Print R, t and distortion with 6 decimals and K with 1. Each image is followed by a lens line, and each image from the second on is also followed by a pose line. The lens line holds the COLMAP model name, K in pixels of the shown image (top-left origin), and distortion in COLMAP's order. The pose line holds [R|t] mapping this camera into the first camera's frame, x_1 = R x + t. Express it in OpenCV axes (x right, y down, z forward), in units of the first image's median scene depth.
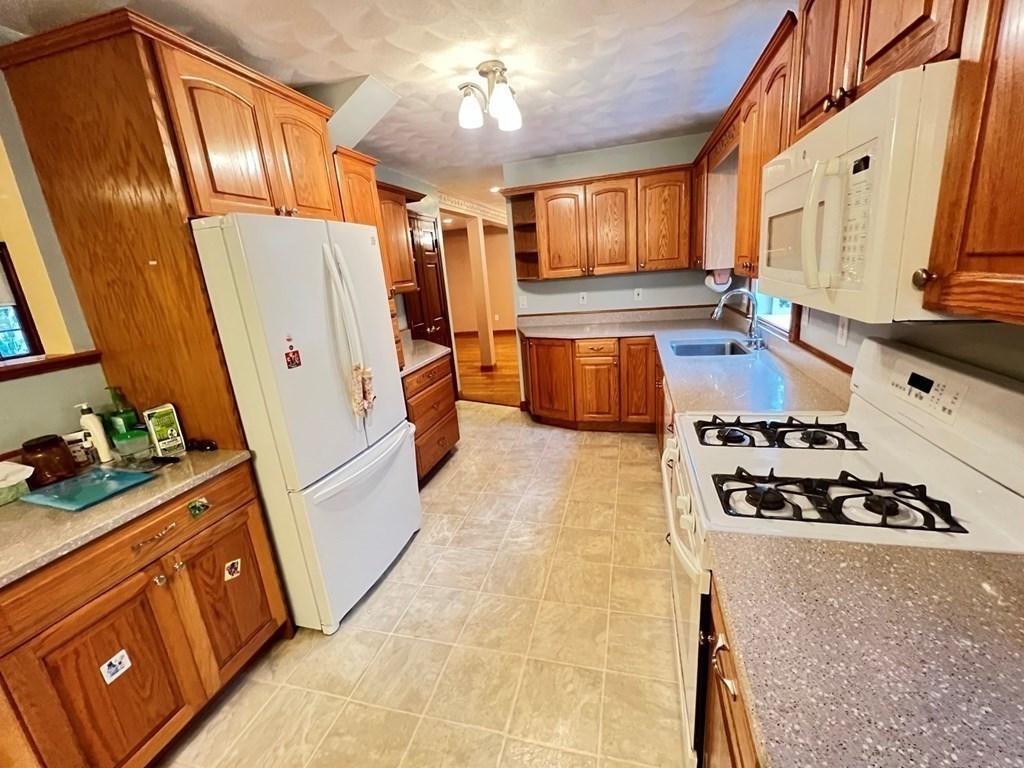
lens RADIAL K [[420.9, 0, 516.6], [0, 420.9, 381.0], [0, 0, 1]] dist [0.000658, 0.000005]
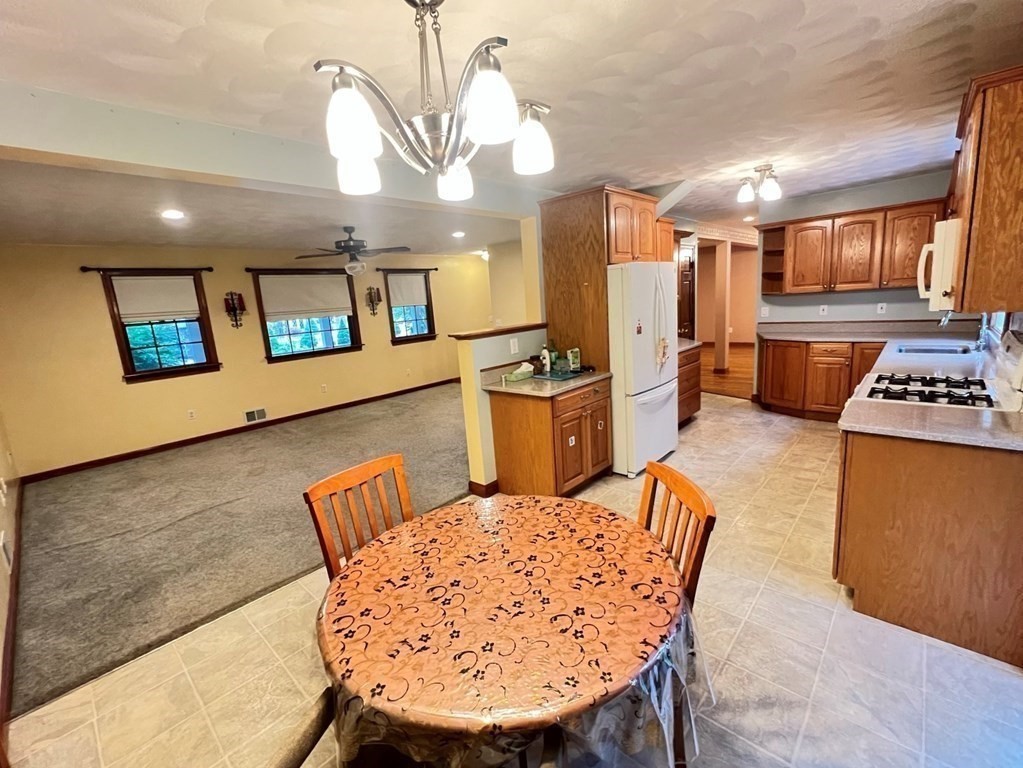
lens RADIAL K [[445.6, 0, 510.8], [0, 445.6, 382.8], [0, 0, 1]] dist [0.000011, -0.000192]
pose [[0.883867, 0.104650, -0.455881, -0.030107], [-0.121641, 0.992542, -0.007994, 0.140989], [0.451644, 0.062519, 0.890005, -0.572223]]
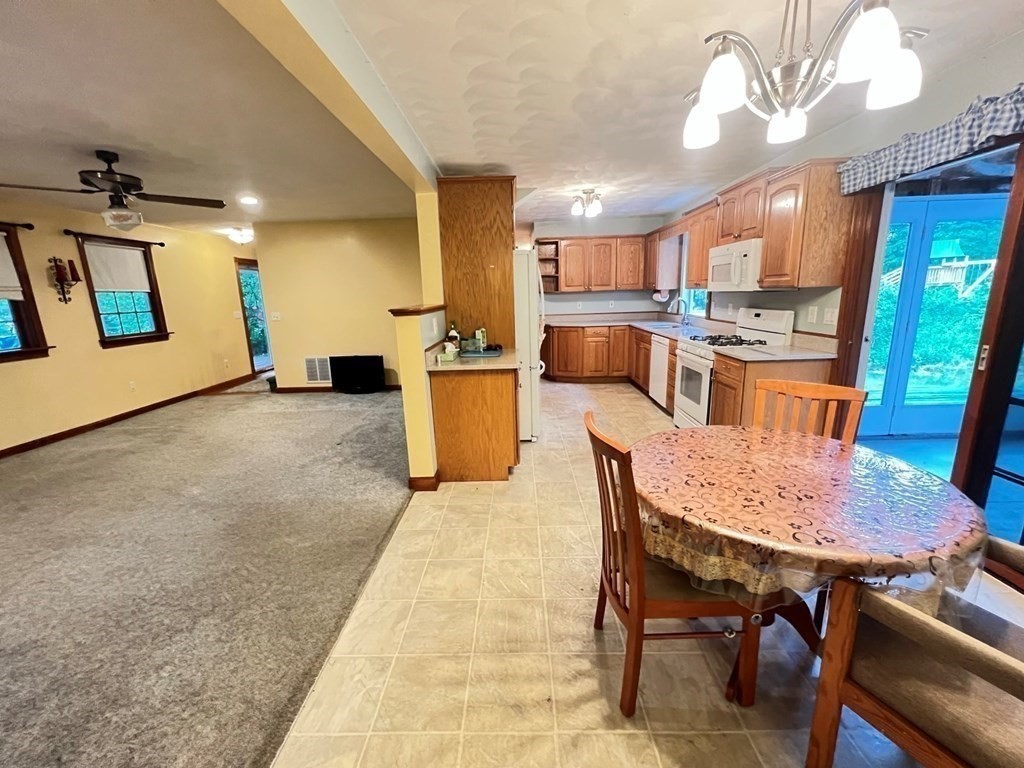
lens RADIAL K [[420.9, 0, 505.4], [0, 420.9, 385.2], [0, 0, 1]] dist [0.000658, 0.000005]
pose [[0.968729, -0.000552, 0.248119, -0.613311], [0.015702, 0.998129, -0.059085, 0.239384], [-0.247622, 0.061133, 0.966926, -0.578842]]
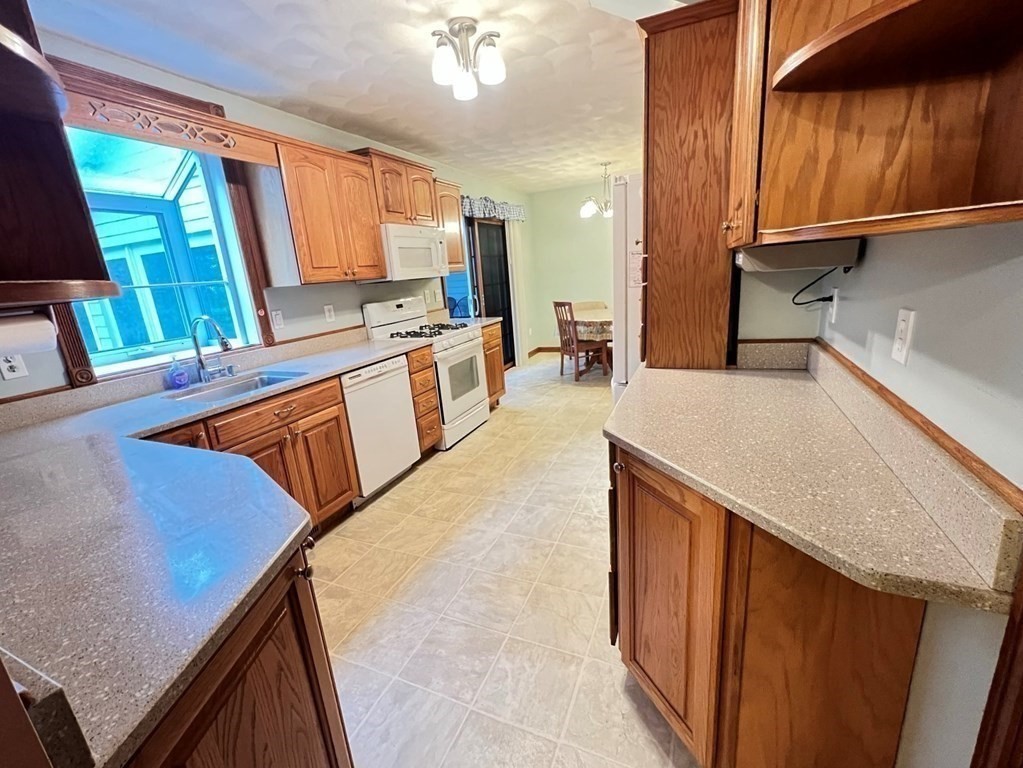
lens RADIAL K [[420.5, 0, 513.3], [0, 420.5, 374.4], [0, 0, 1]] dist [0.000658, 0.000005]
pose [[-0.977091, 0.105488, 0.184836, -0.149904], [0.182162, 0.863624, 0.470076, -0.291476], [-0.110042, 0.492977, -0.863055, 1.267718]]
